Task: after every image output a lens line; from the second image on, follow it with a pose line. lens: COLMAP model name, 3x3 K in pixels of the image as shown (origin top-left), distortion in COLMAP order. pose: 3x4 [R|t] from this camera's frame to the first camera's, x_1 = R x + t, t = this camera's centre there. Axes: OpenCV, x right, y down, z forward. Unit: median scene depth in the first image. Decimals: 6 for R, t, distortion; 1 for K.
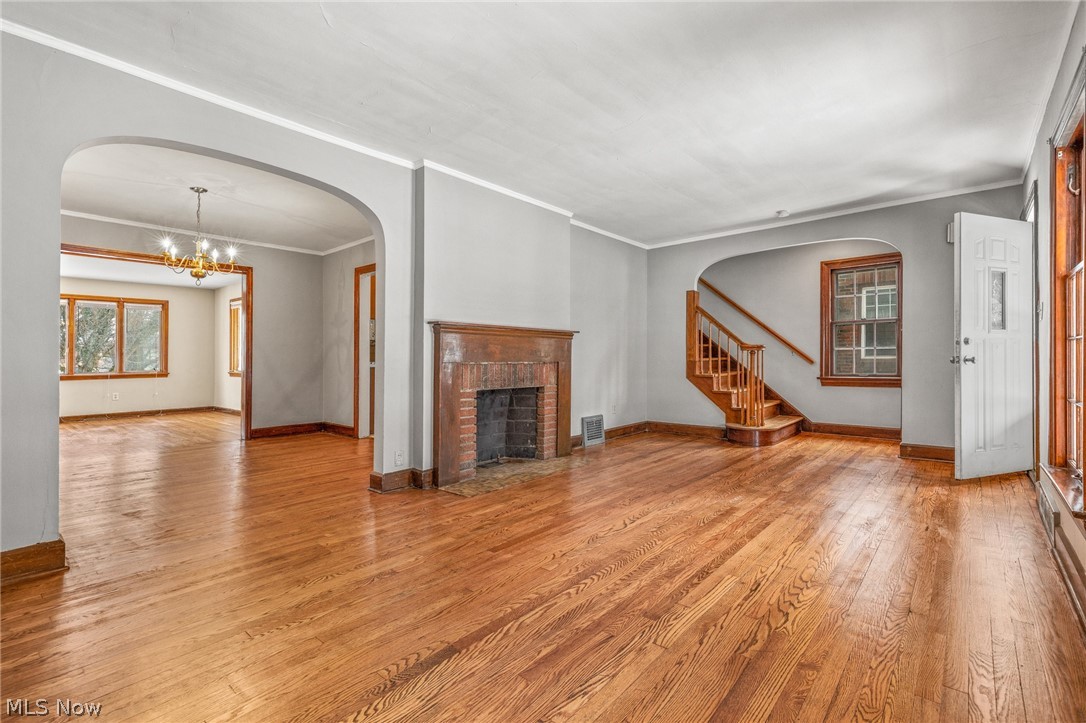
lens RADIAL K [[493.4, 0, 544.2], [0, 493.4, 351.1], [0, 0, 1]] dist [0.009772, -0.000406]
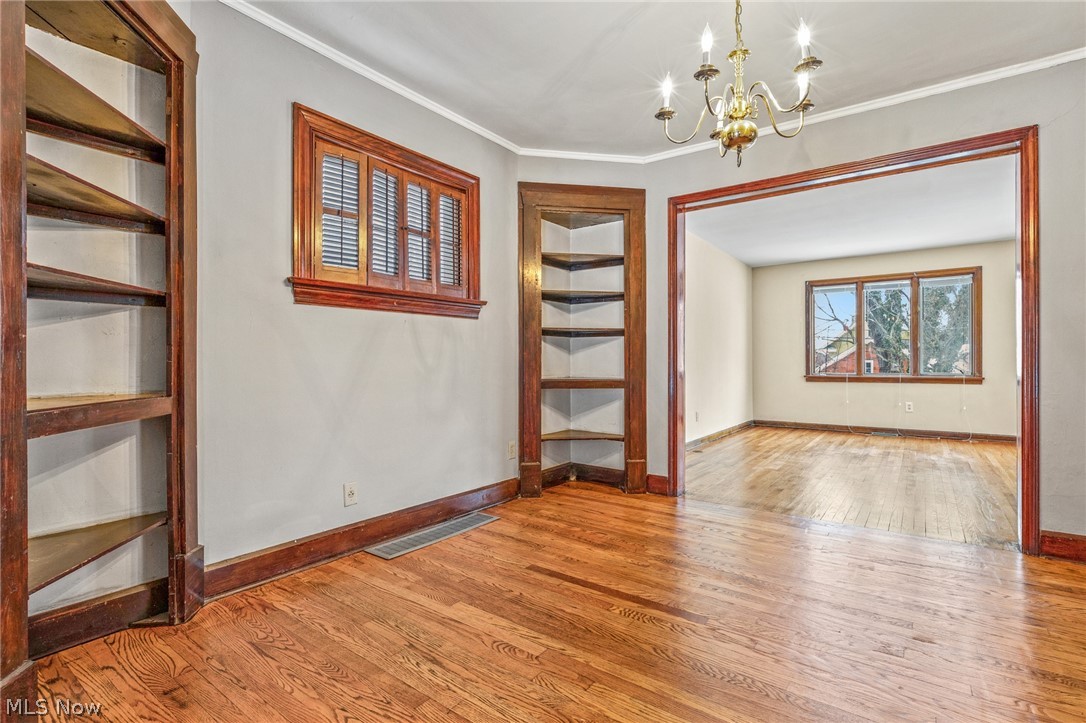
lens RADIAL K [[519.1, 0, 559.1], [0, 519.1, 358.1], [0, 0, 1]] dist [0.005342, -0.000934]
pose [[0.105243, 0.001594, -0.994445, -0.278748], [0.015125, 0.999880, 0.003204, 0.015372], [0.994331, -0.015378, 0.105207, 0.751343]]
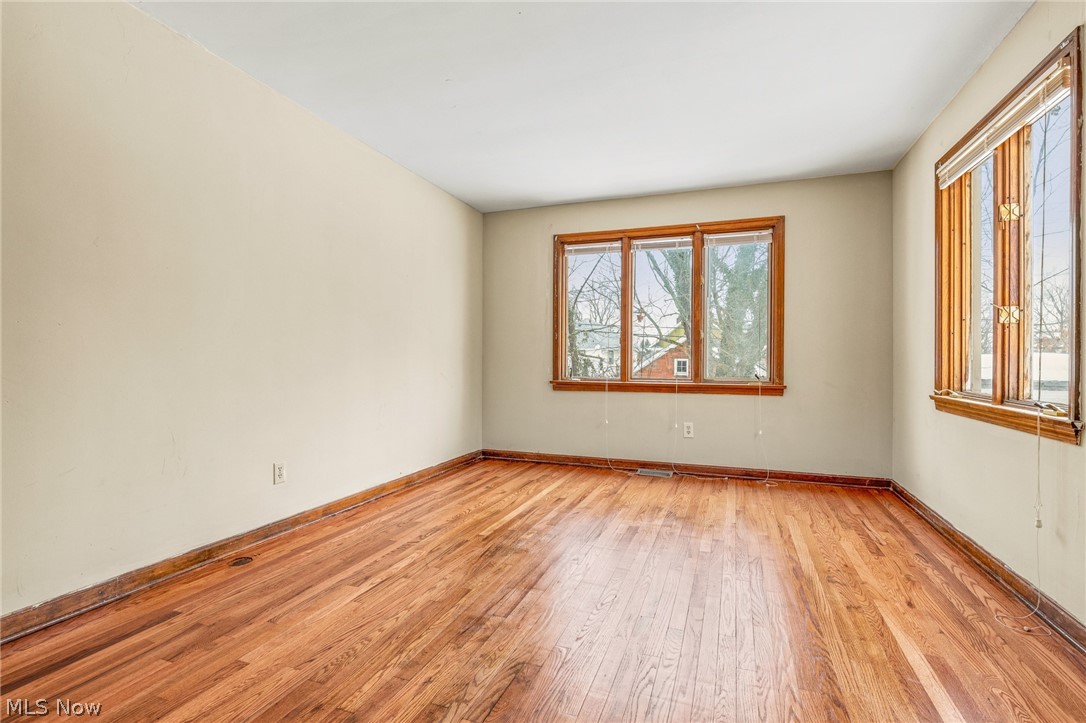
lens RADIAL K [[519.1, 0, 555.5], [0, 519.1, 355.4], [0, 0, 1]] dist [0.005342, -0.000934]
pose [[0.368313, 0.003647, -0.929695, -0.820788], [0.004458, 0.999974, 0.005689, 0.028655], [0.929691, -0.006240, 0.368287, 1.292228]]
